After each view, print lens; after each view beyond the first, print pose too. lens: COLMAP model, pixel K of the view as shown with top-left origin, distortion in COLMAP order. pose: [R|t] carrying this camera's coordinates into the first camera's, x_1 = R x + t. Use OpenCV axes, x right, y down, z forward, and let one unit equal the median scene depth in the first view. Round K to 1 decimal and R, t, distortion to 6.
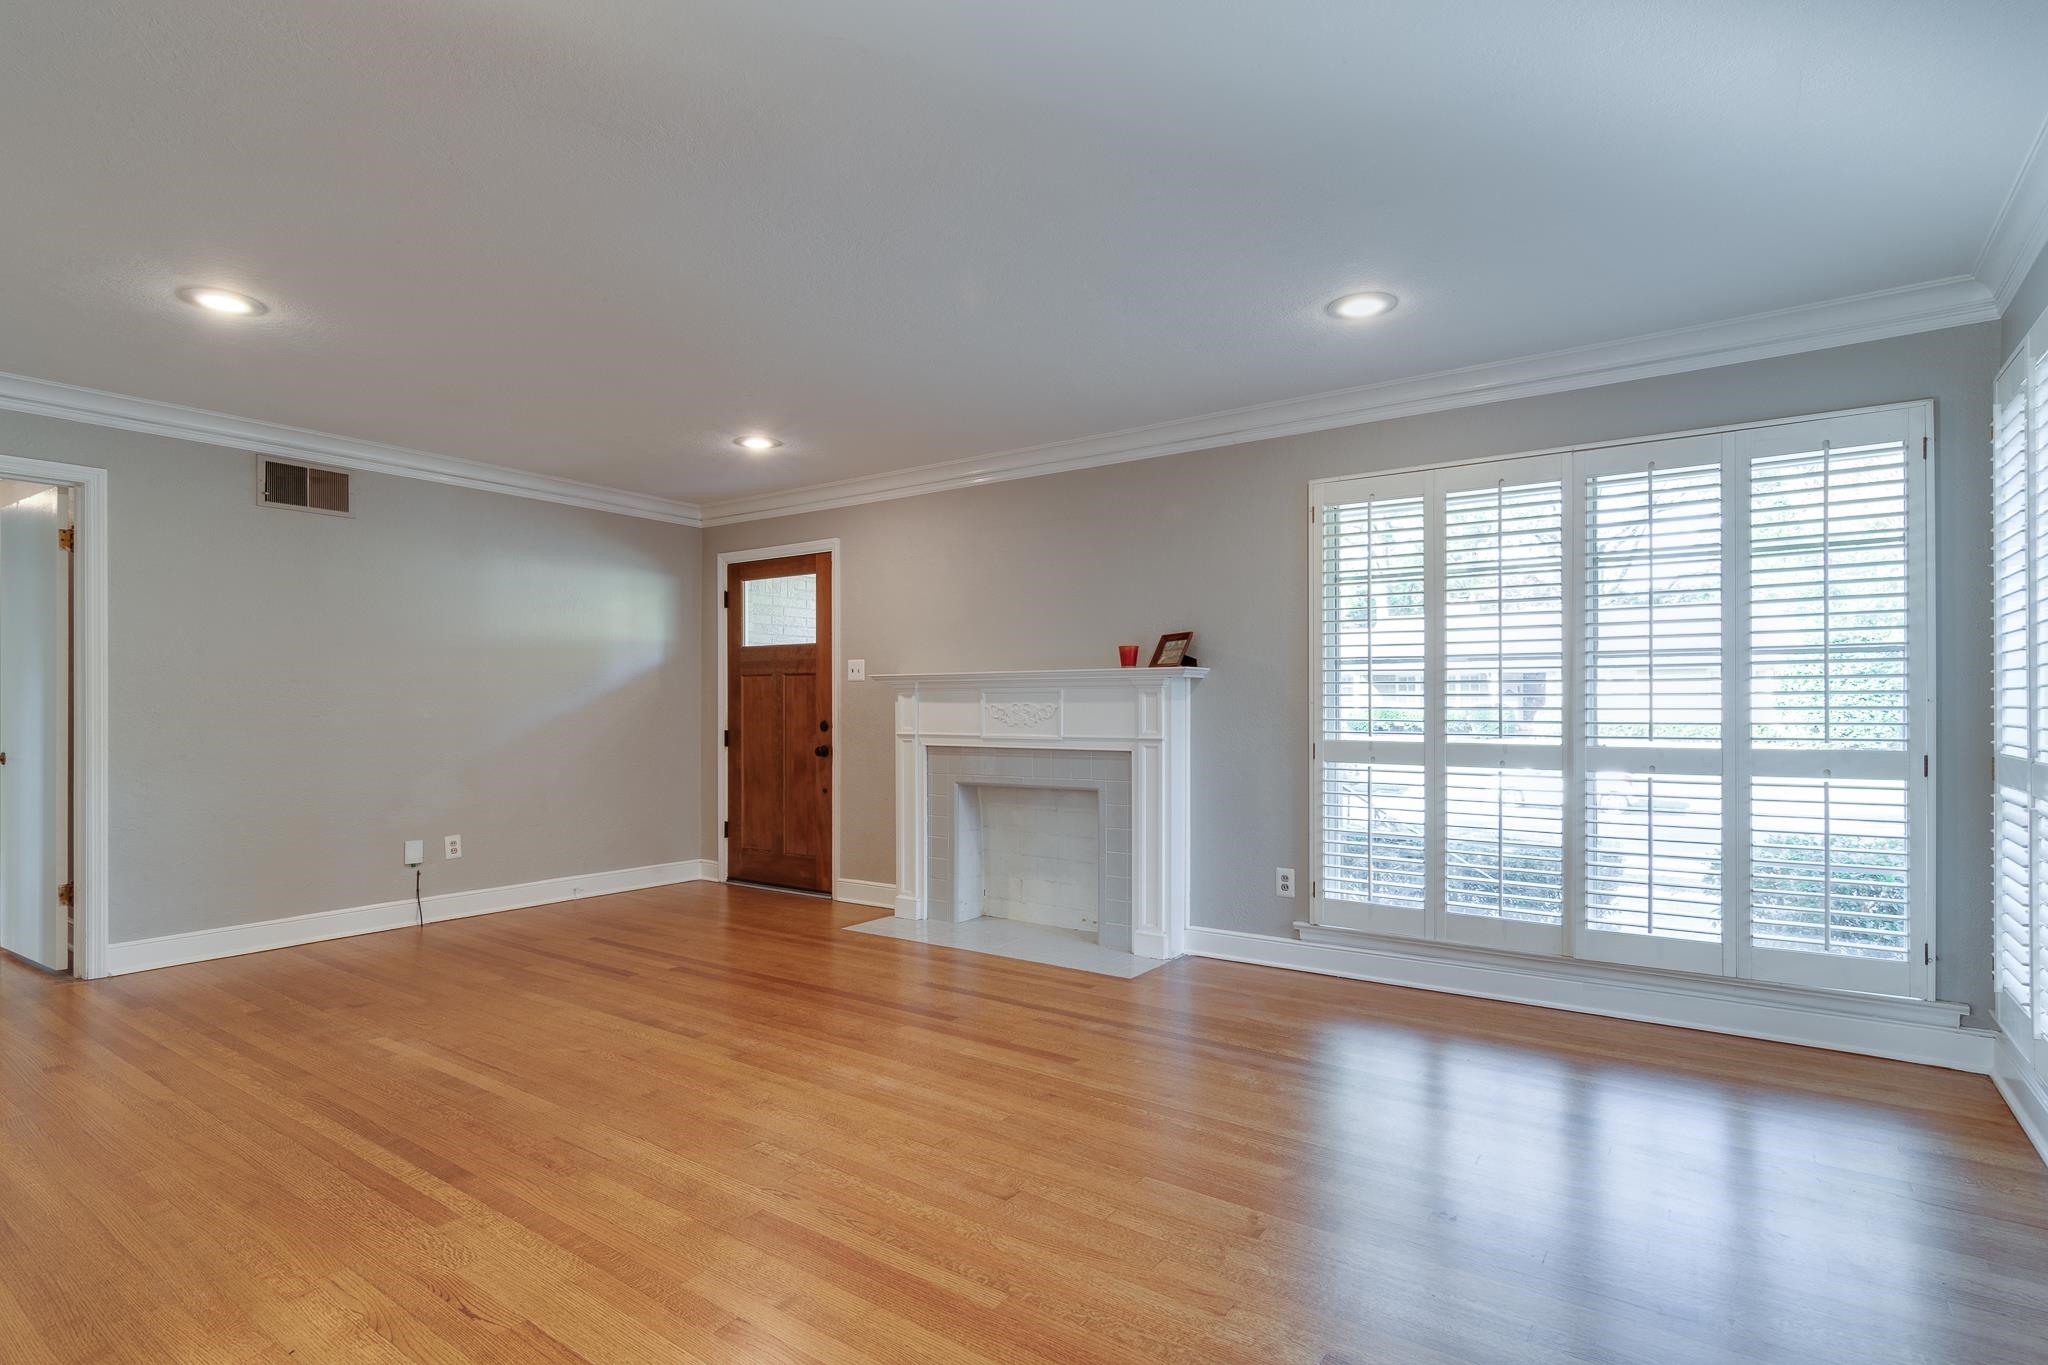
lens RADIAL K [[973.5, 0, 1032.2], [0, 973.5, 696.1], [0, 0, 1]] dist [-0.000868, 0.000102]
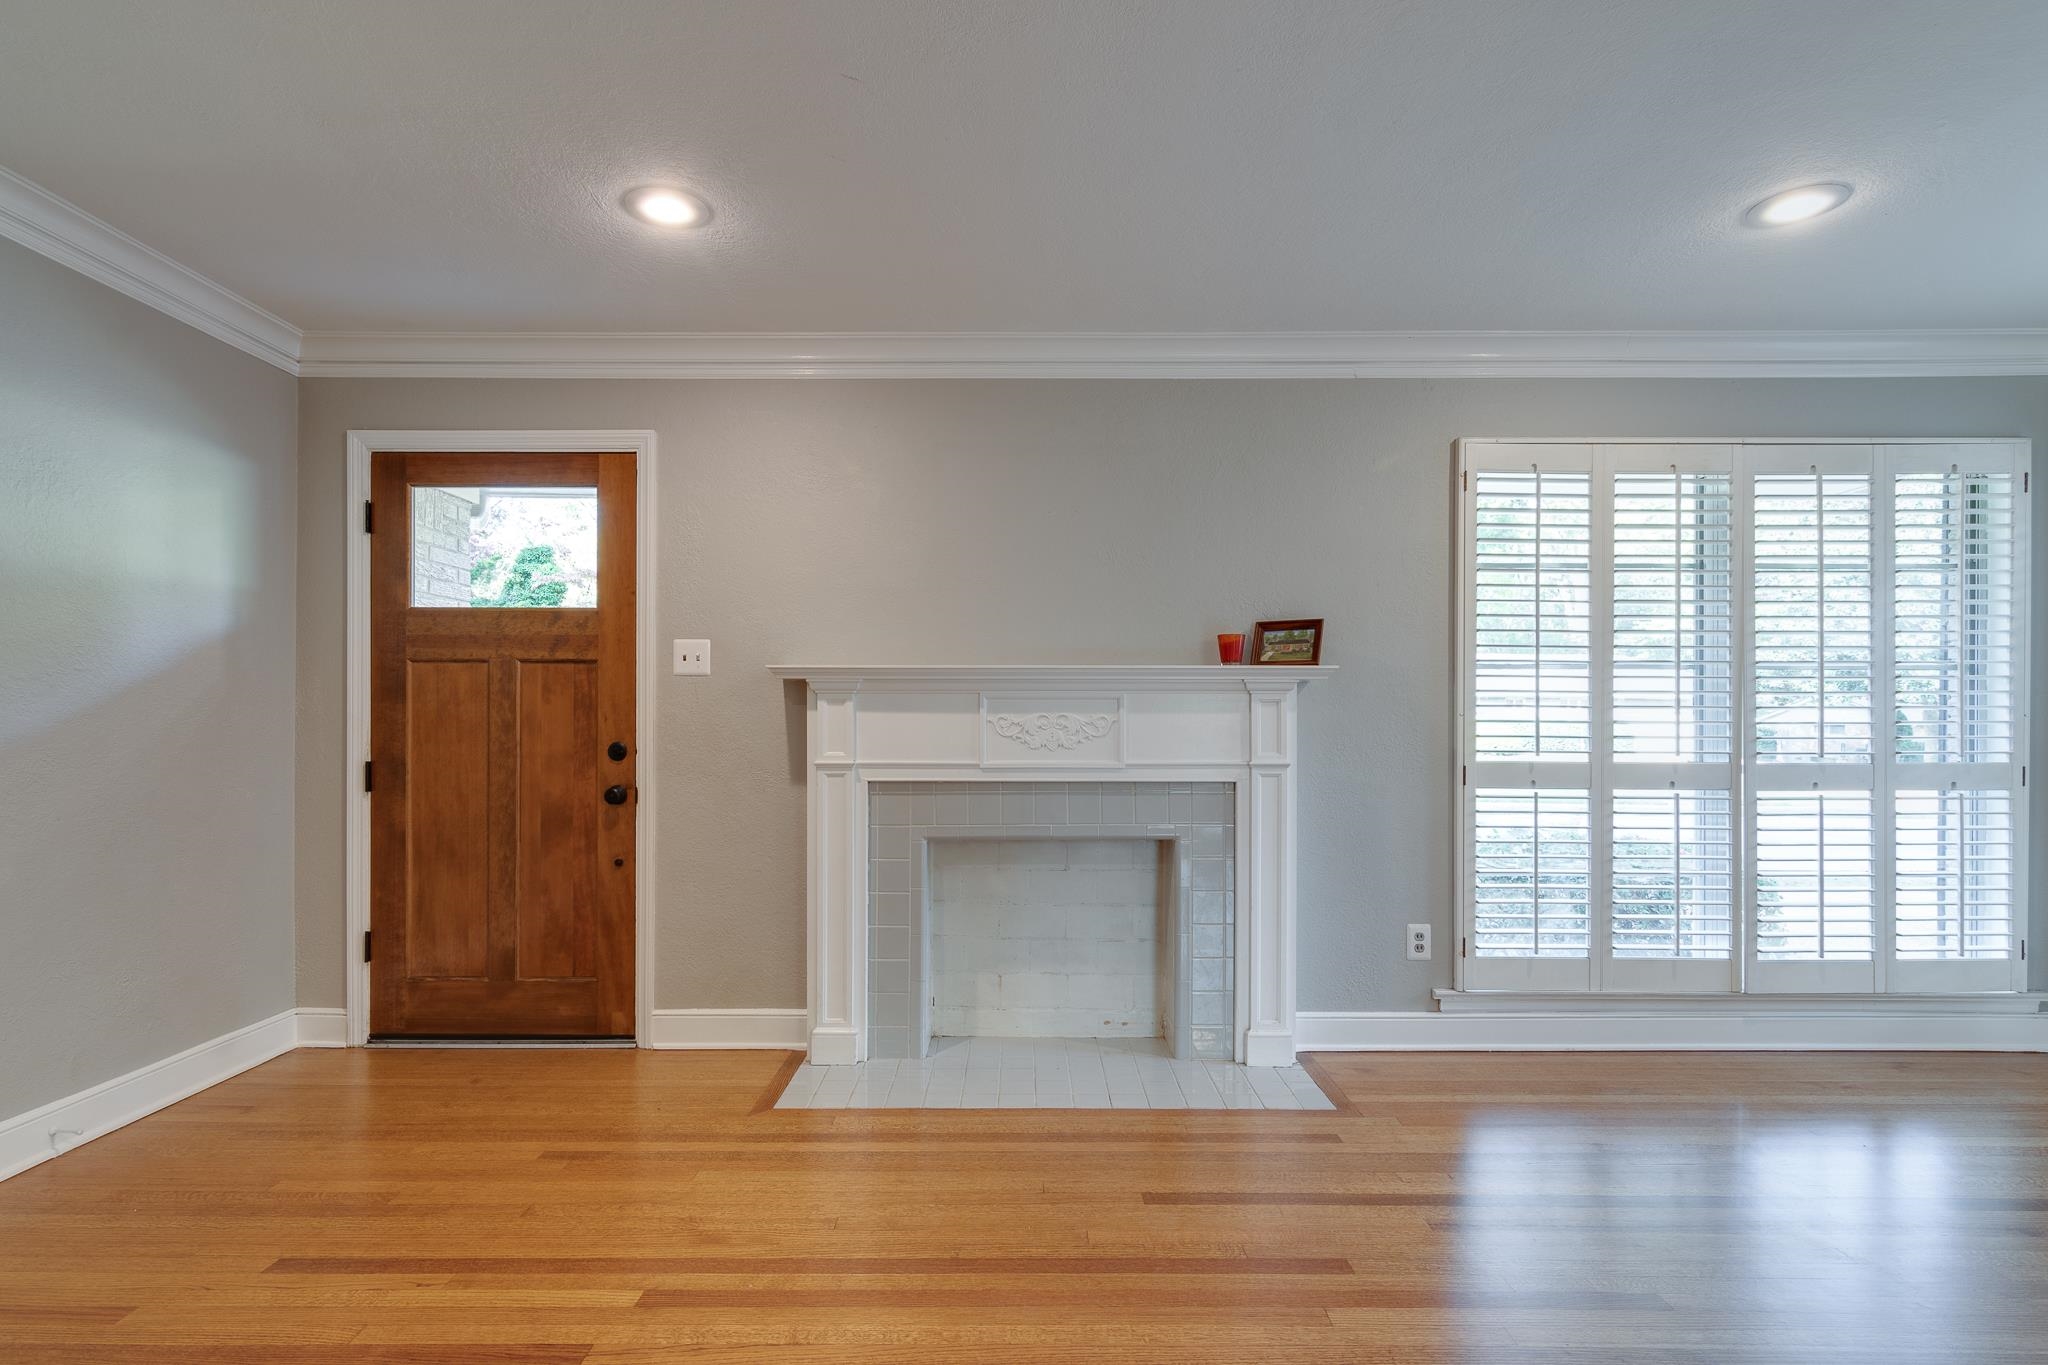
lens RADIAL K [[1191.0, 0, 1021.9], [0, 1191.0, 715.3], [0, 0, 1]] dist [0.001730, 0.000634]
pose [[0.835330, 0.003445, 0.549739, -0.456007], [-0.008438, 0.999943, 0.006554, 0.002793], [-0.549685, -0.010113, 0.835311, 0.309529]]
